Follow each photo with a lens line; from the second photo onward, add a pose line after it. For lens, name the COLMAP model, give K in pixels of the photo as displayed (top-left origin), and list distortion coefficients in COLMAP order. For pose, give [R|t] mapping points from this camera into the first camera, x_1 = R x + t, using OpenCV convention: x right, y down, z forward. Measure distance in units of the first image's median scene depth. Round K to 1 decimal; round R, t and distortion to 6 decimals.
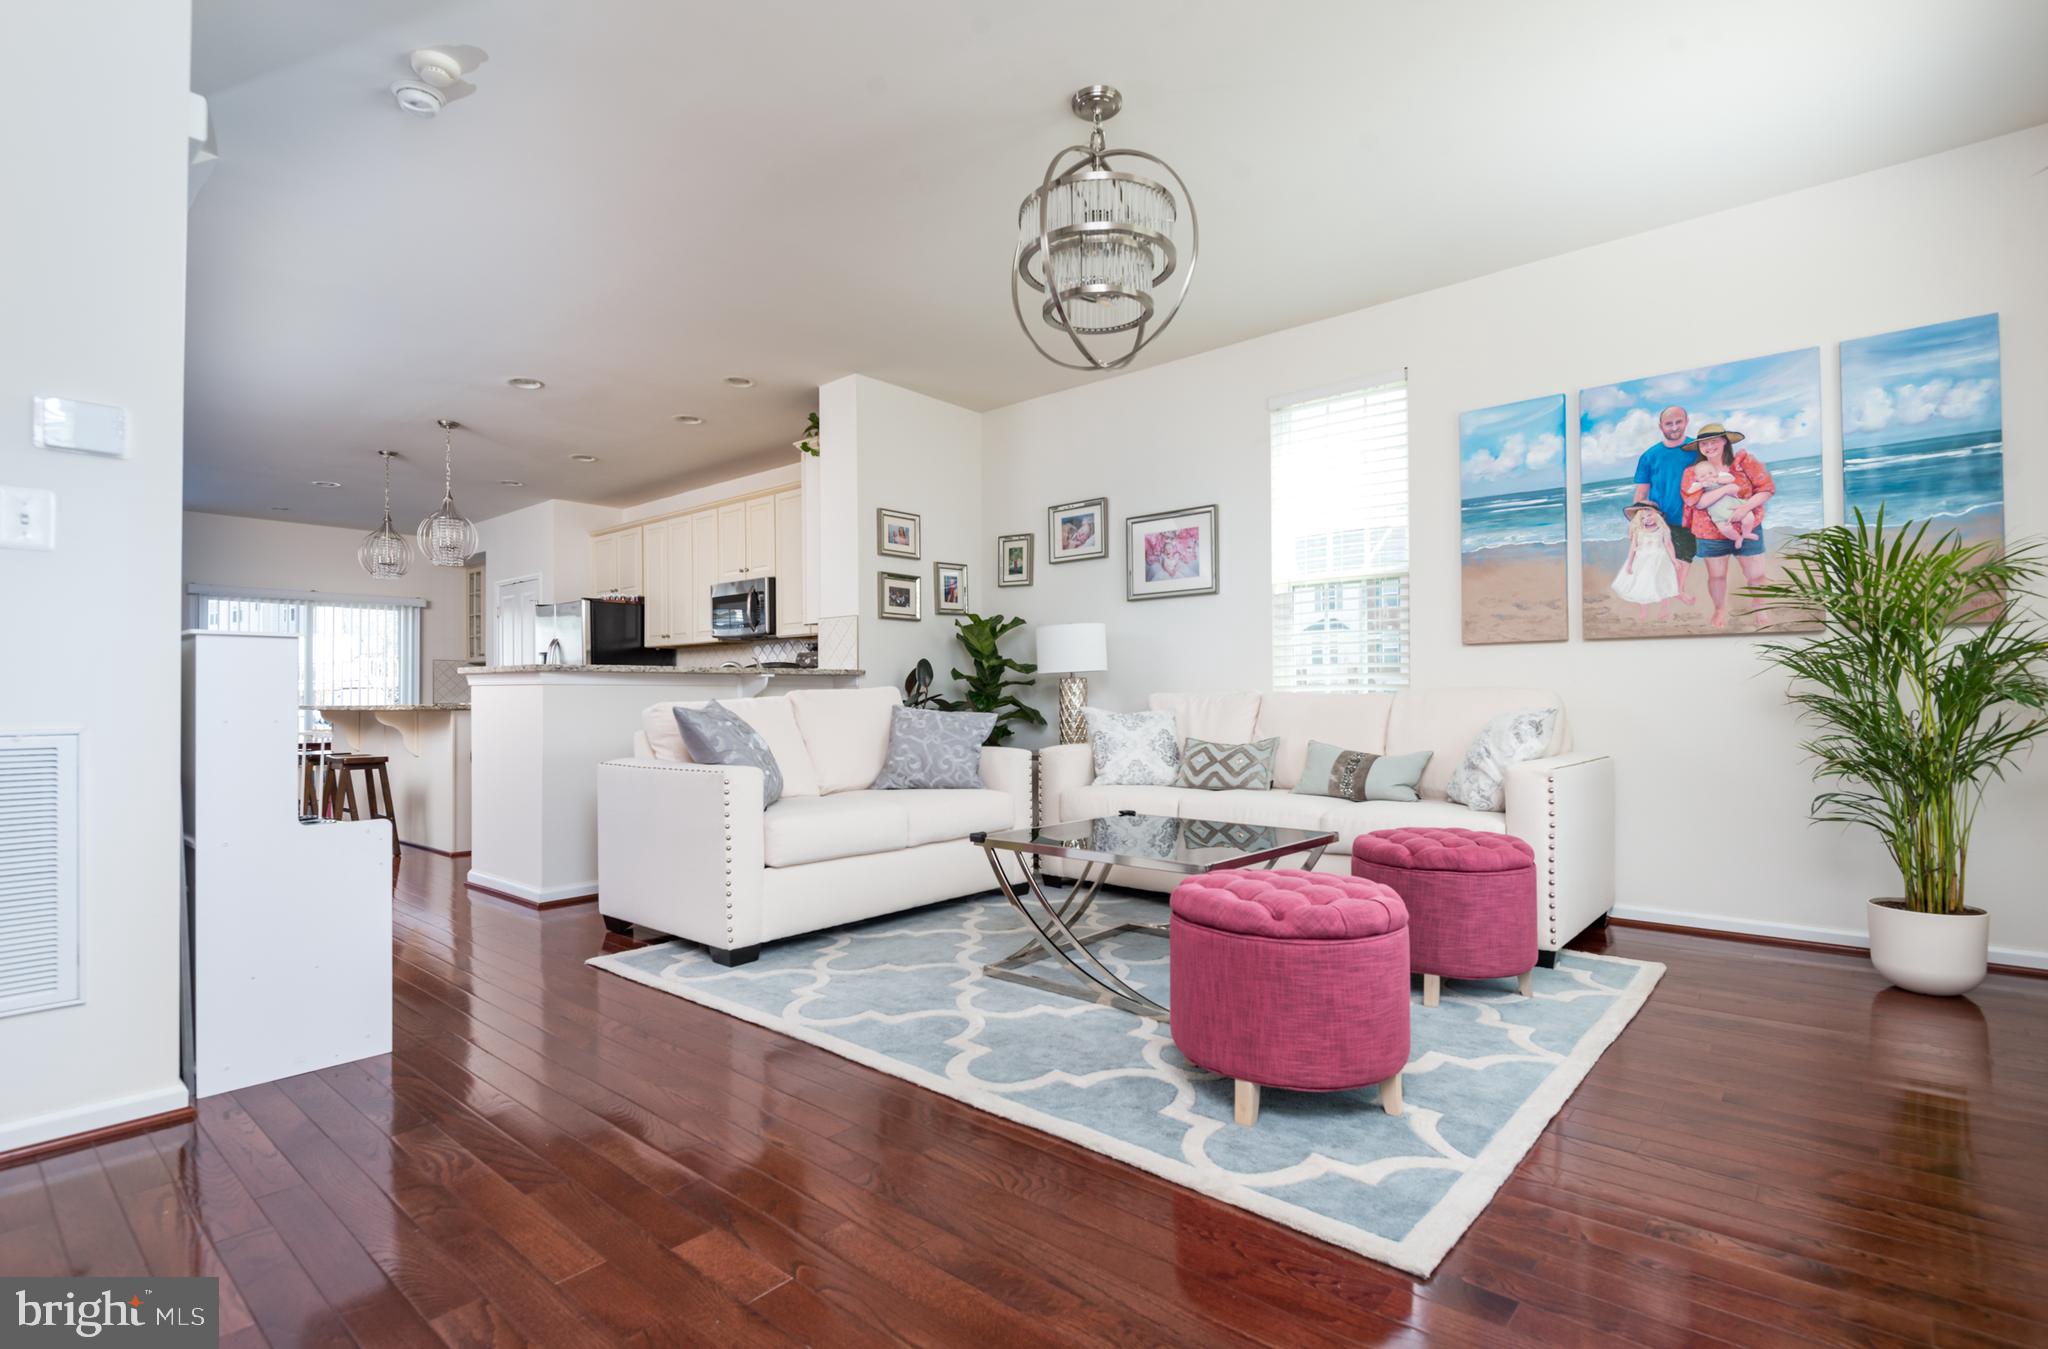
lens RADIAL K [[984.0, 0, 1026.6], [0, 984.0, 684.5], [0, 0, 1]] dist [0.009722, -0.000712]
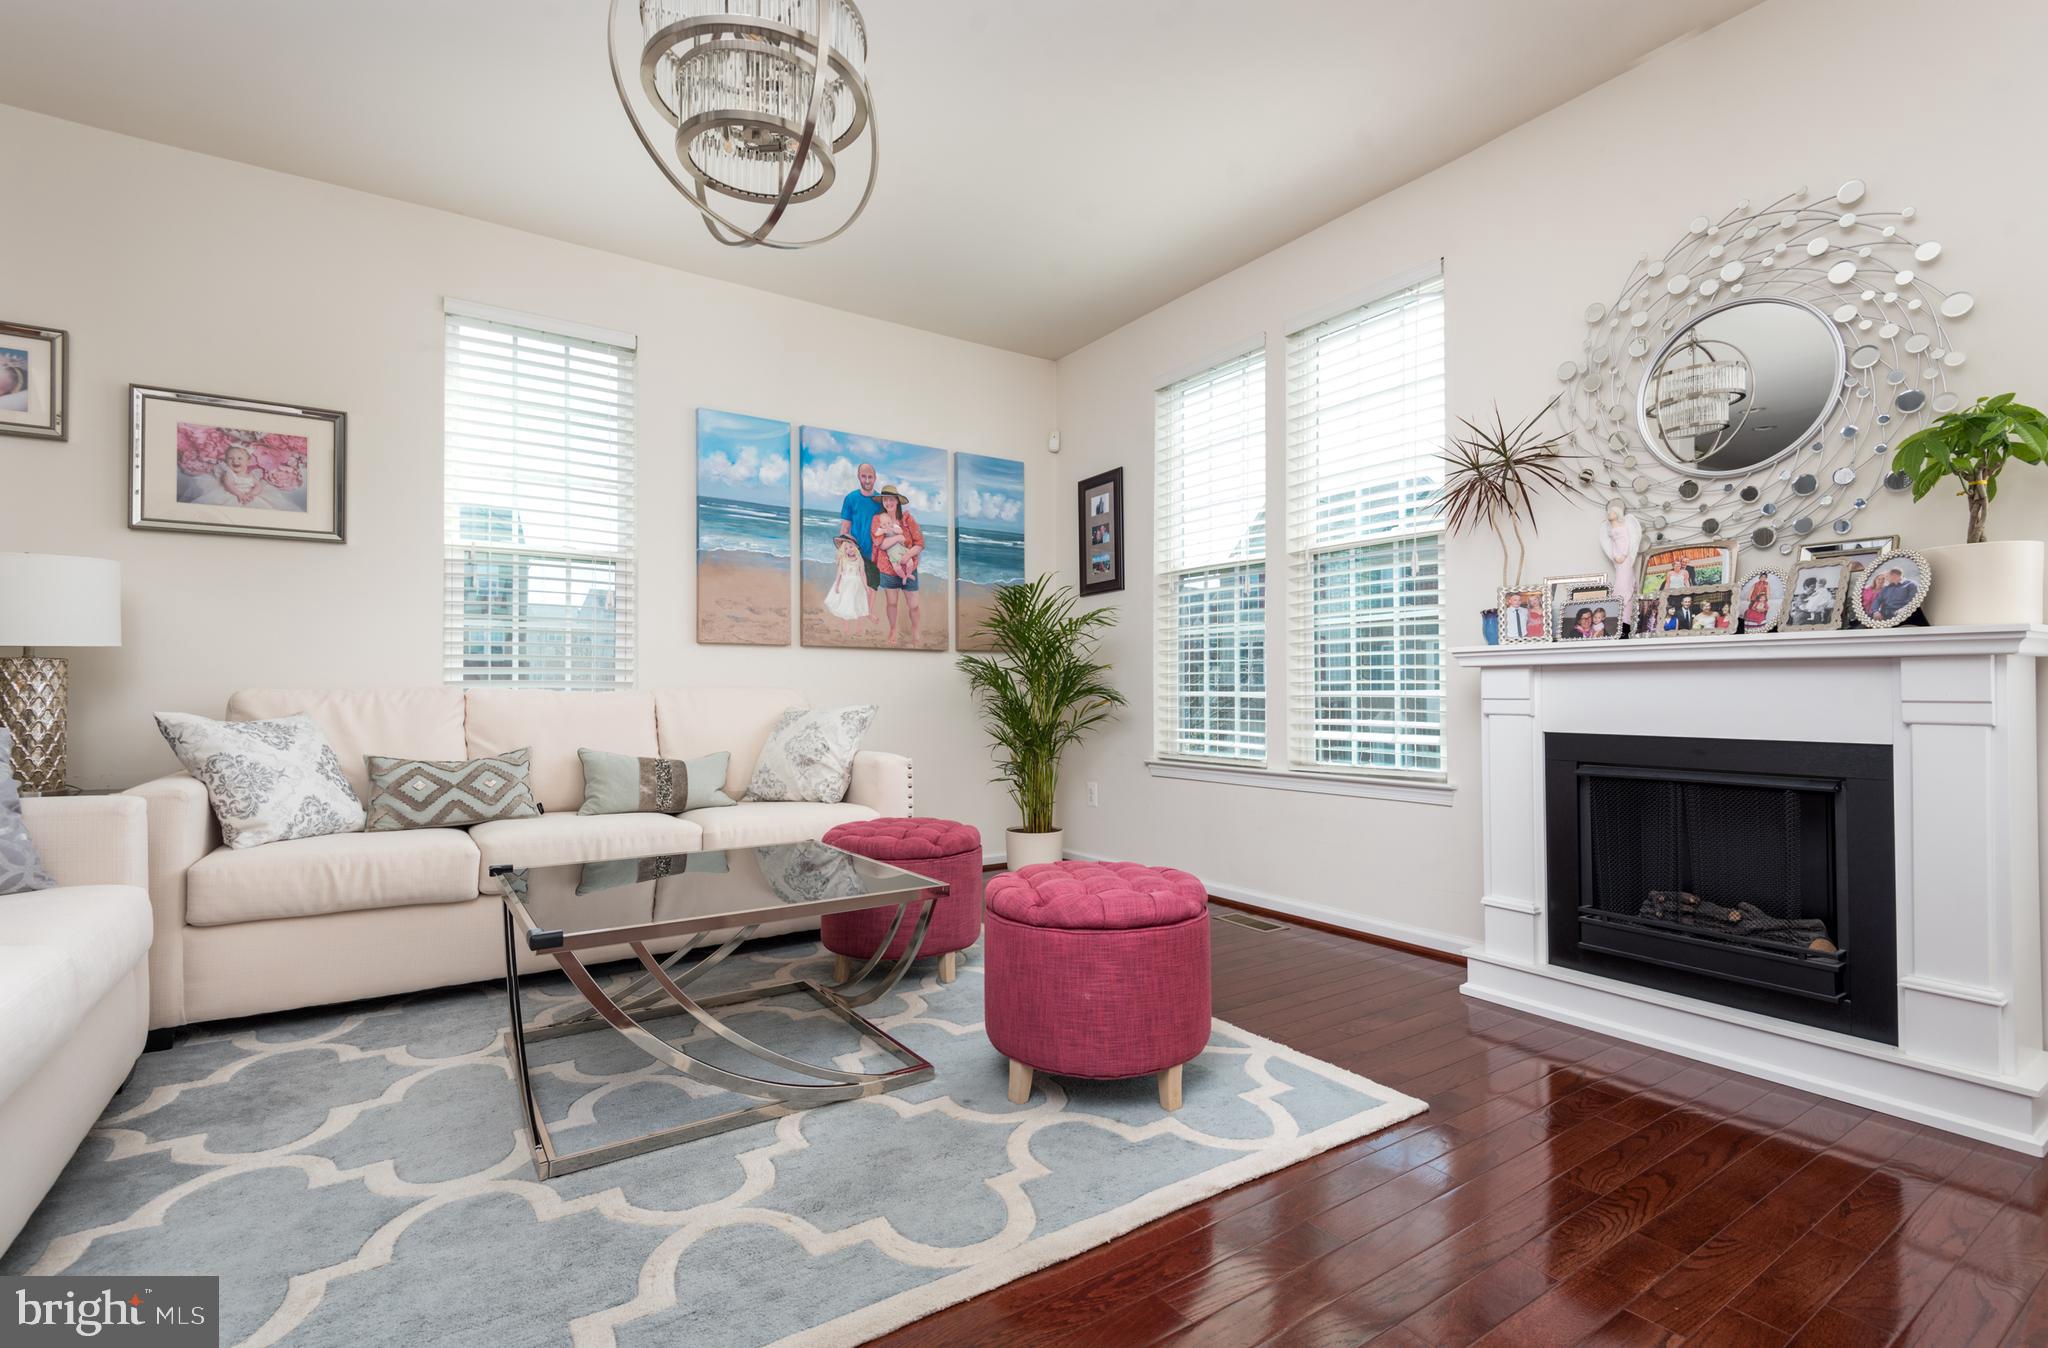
lens RADIAL K [[932.2, 0, 1037.2], [0, 932.2, 677.3], [0, 0, 1]] dist [0.018833, -0.000761]
pose [[0.248136, 0.024996, 0.968403, -0.418105], [-0.011430, 0.999673, -0.022874, 0.012238], [-0.968658, -0.005393, 0.248341, 0.491818]]
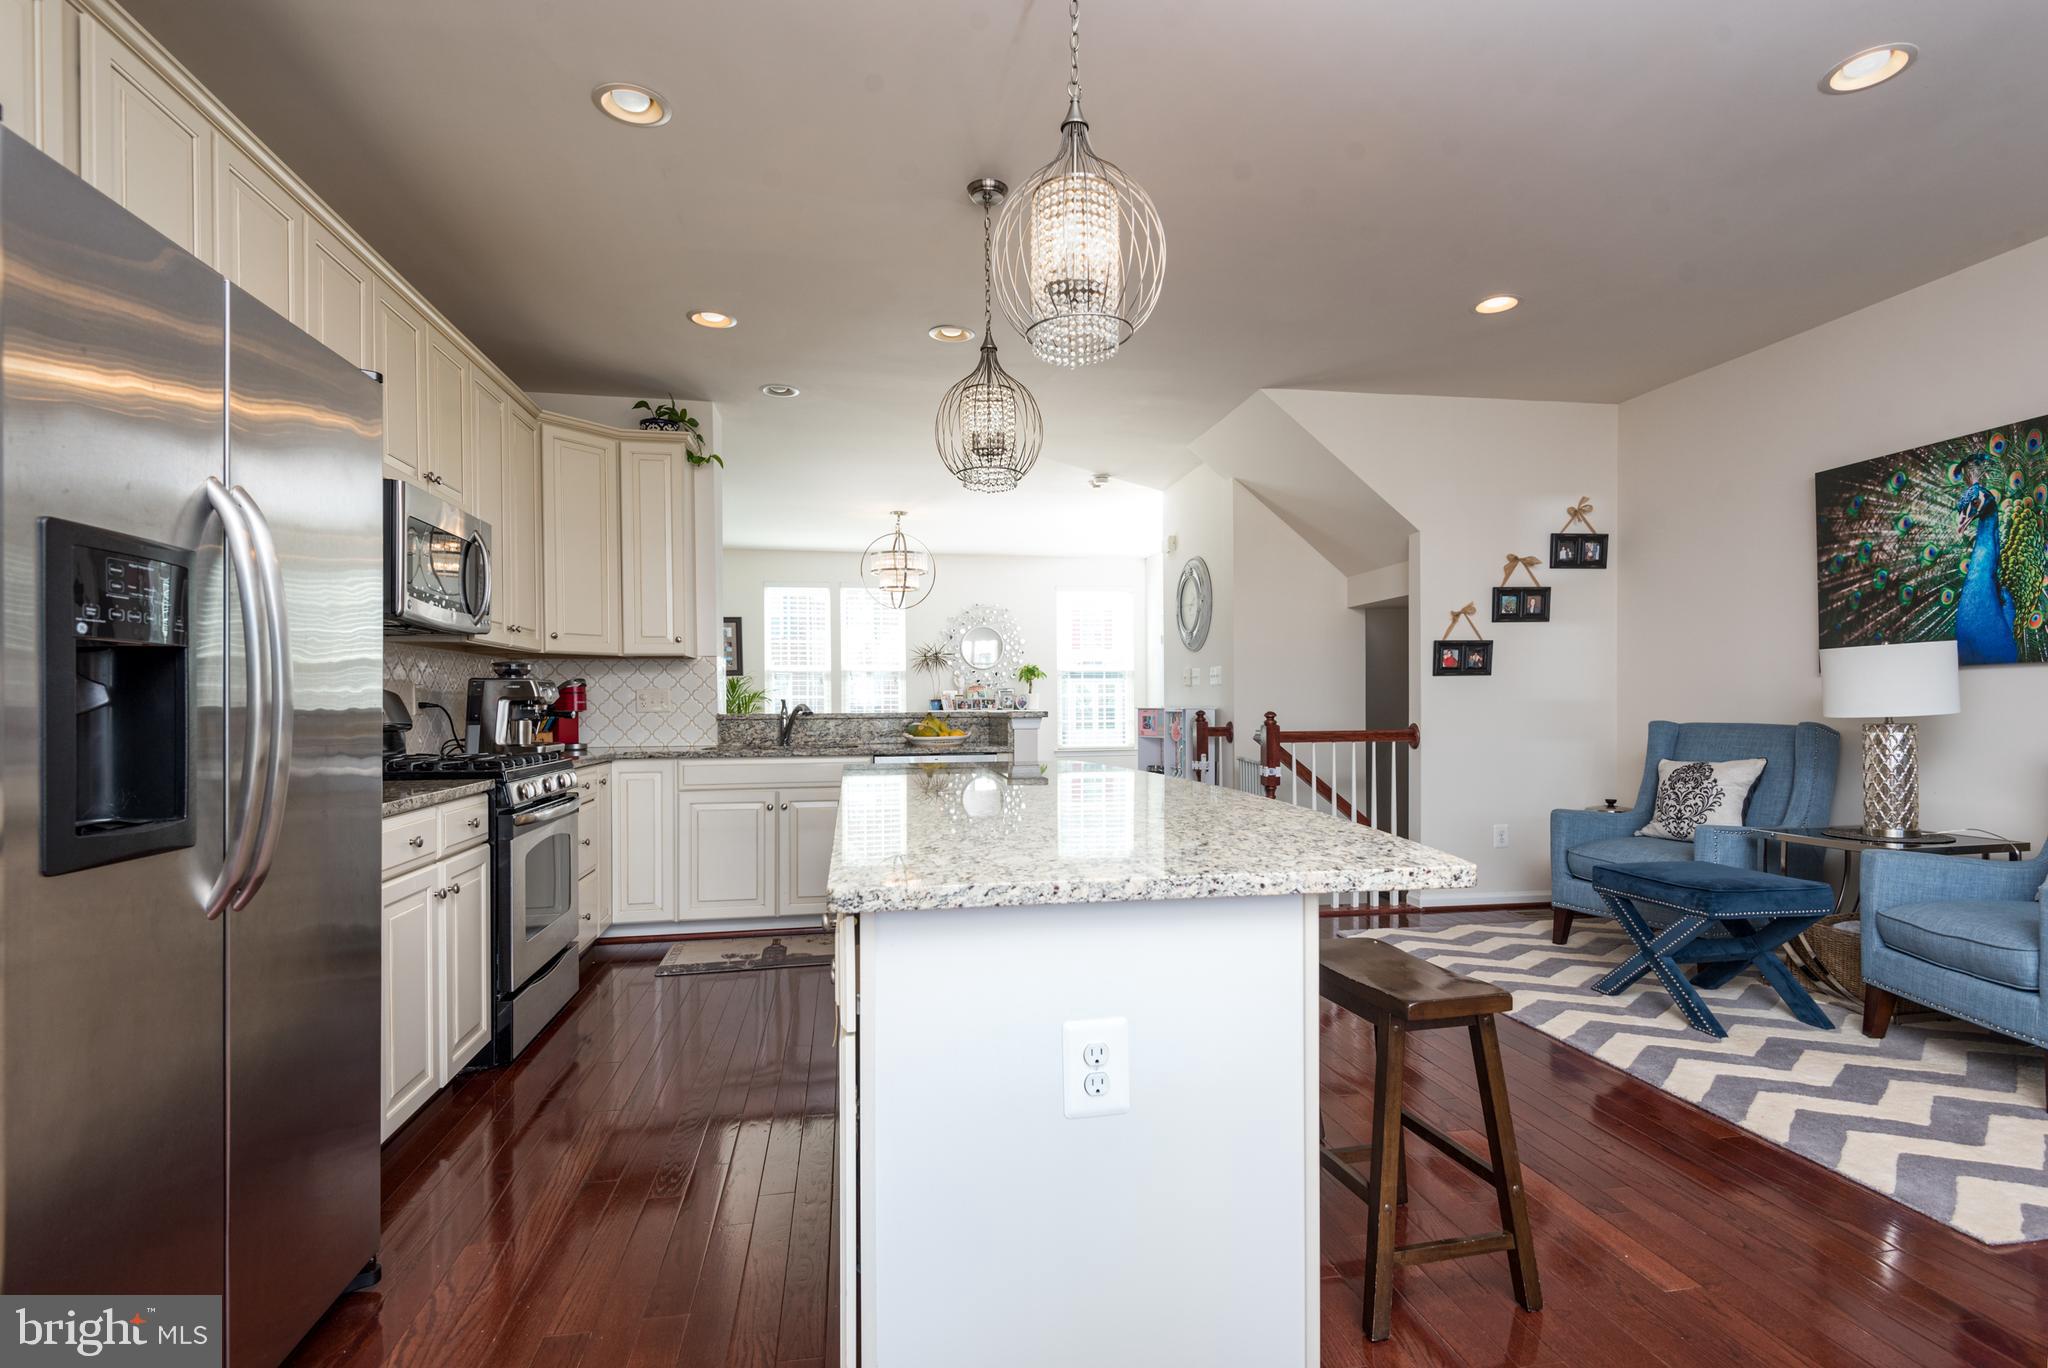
lens RADIAL K [[1004.8, 0, 1035.3], [0, 1004.8, 700.4], [0, 0, 1]] dist [0.015021, -0.001358]
pose [[-0.787407, 0.012323, 0.616310, -1.523898], [0.004303, 0.999886, -0.014495, -0.019558], [-0.616418, -0.008762, -0.787370, 2.327796]]
